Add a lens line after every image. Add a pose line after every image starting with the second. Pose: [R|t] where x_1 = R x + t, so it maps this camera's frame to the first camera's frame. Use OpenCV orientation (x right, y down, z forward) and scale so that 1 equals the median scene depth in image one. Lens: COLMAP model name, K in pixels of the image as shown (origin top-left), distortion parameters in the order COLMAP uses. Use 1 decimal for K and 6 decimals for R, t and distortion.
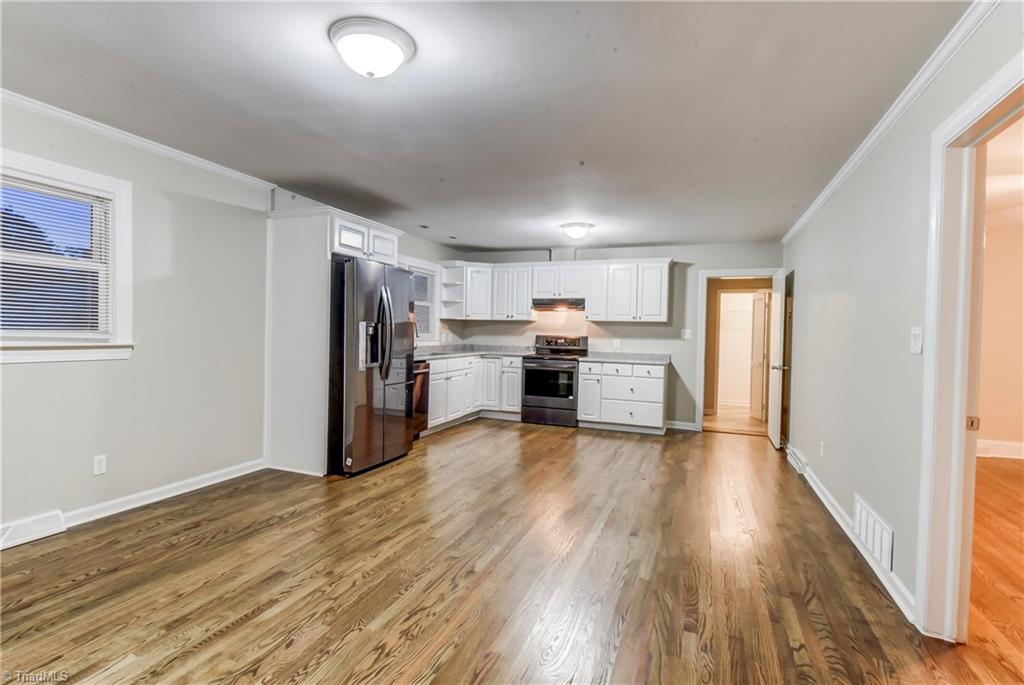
lens RADIAL K [[504.2, 0, 505.2], [0, 504.2, 344.5], [0, 0, 1]] dist [0.018305, -0.014668]
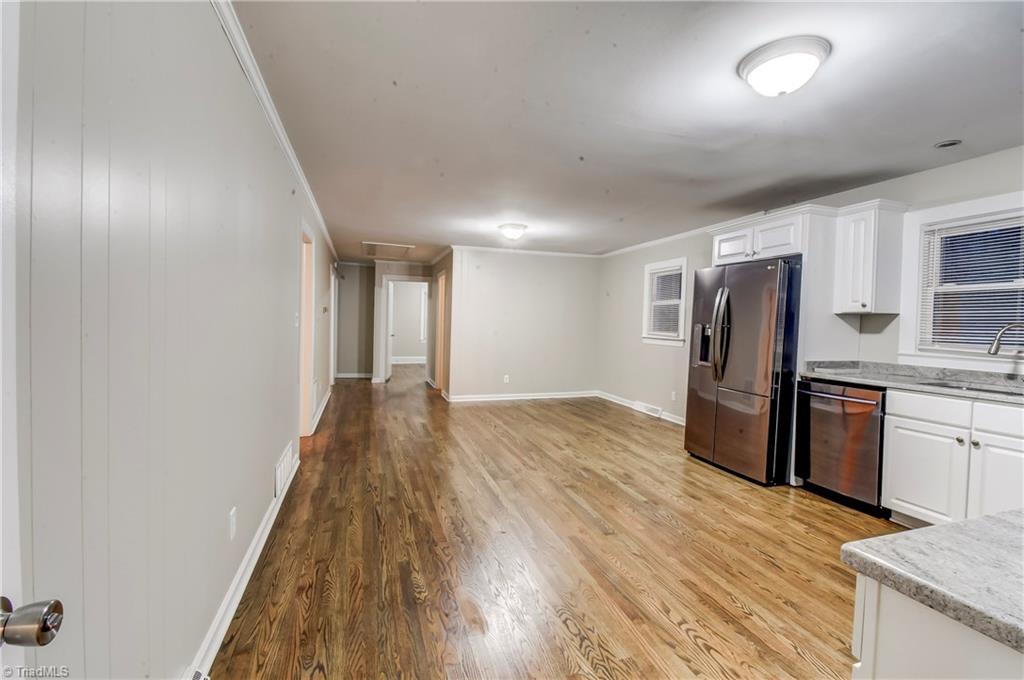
lens RADIAL K [[449.7, 0, 509.3], [0, 449.7, 334.8], [0, 0, 1]] dist [0.014062, -0.011567]
pose [[-0.776348, -0.023787, -0.629856, 0.440410], [-0.058133, 0.997731, 0.033973, -0.019182], [0.627618, 0.062991, -0.775969, 0.972067]]
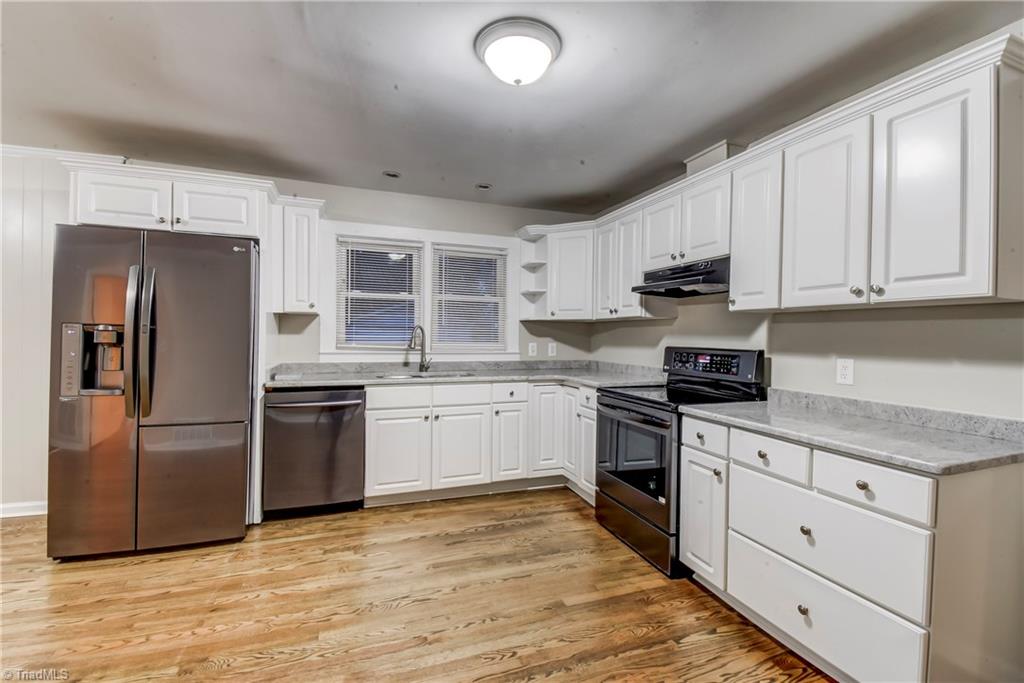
lens RADIAL K [[449.7, 0, 511.3], [0, 449.7, 338.0], [0, 0, 1]] dist [0.014062, -0.011567]
pose [[0.657994, -0.006987, -0.752991, 0.325077], [-0.018771, 0.999494, -0.025677, -0.014009], [0.752790, 0.031030, 0.657529, 0.664119]]
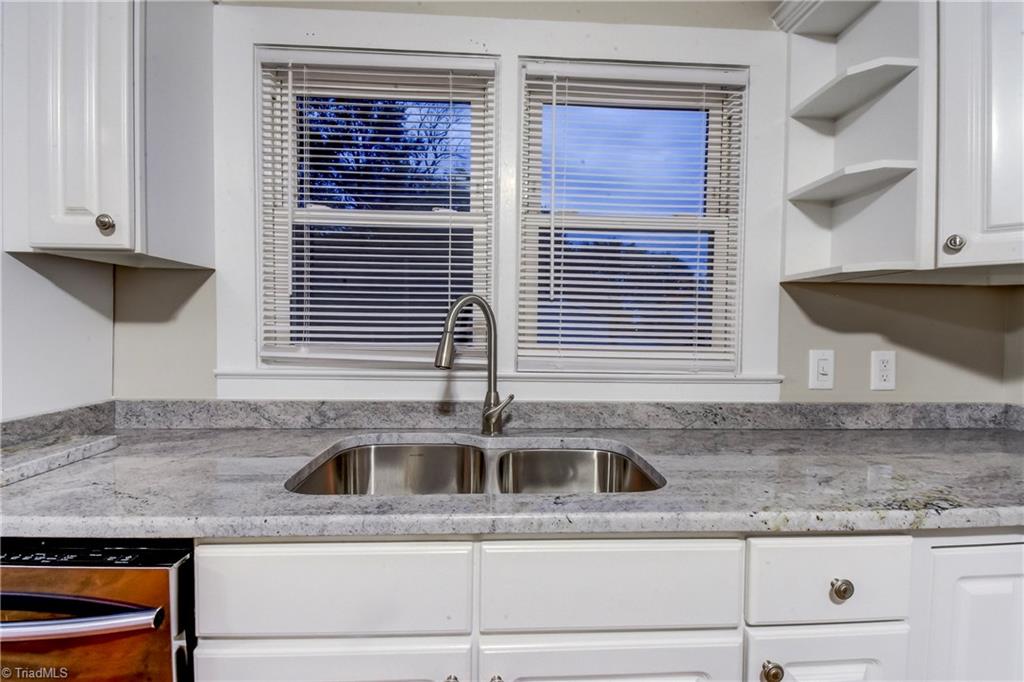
lens RADIAL K [[449.7, 0, 519.8], [0, 449.7, 340.0], [0, 0, 1]] dist [0.014062, -0.011567]
pose [[0.426421, 0.007180, -0.904496, -0.000703], [-0.027705, 0.999603, -0.005126, -0.023322], [0.904100, 0.027245, 0.426451, 0.885932]]
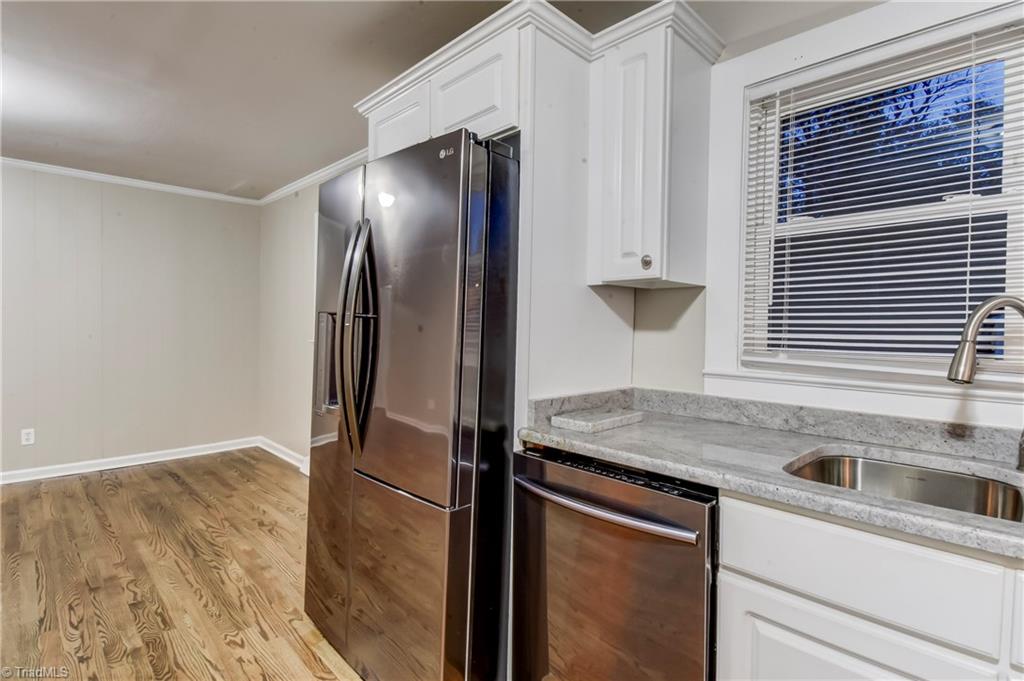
lens RADIAL K [[504.2, 0, 506.5], [0, 504.2, 339.7], [0, 0, 1]] dist [0.018305, -0.014668]
pose [[-0.417156, -0.007984, -0.908800, 0.049095], [-0.048758, 0.998718, 0.013607, -0.021919], [0.907526, 0.049988, -0.417010, 0.865552]]
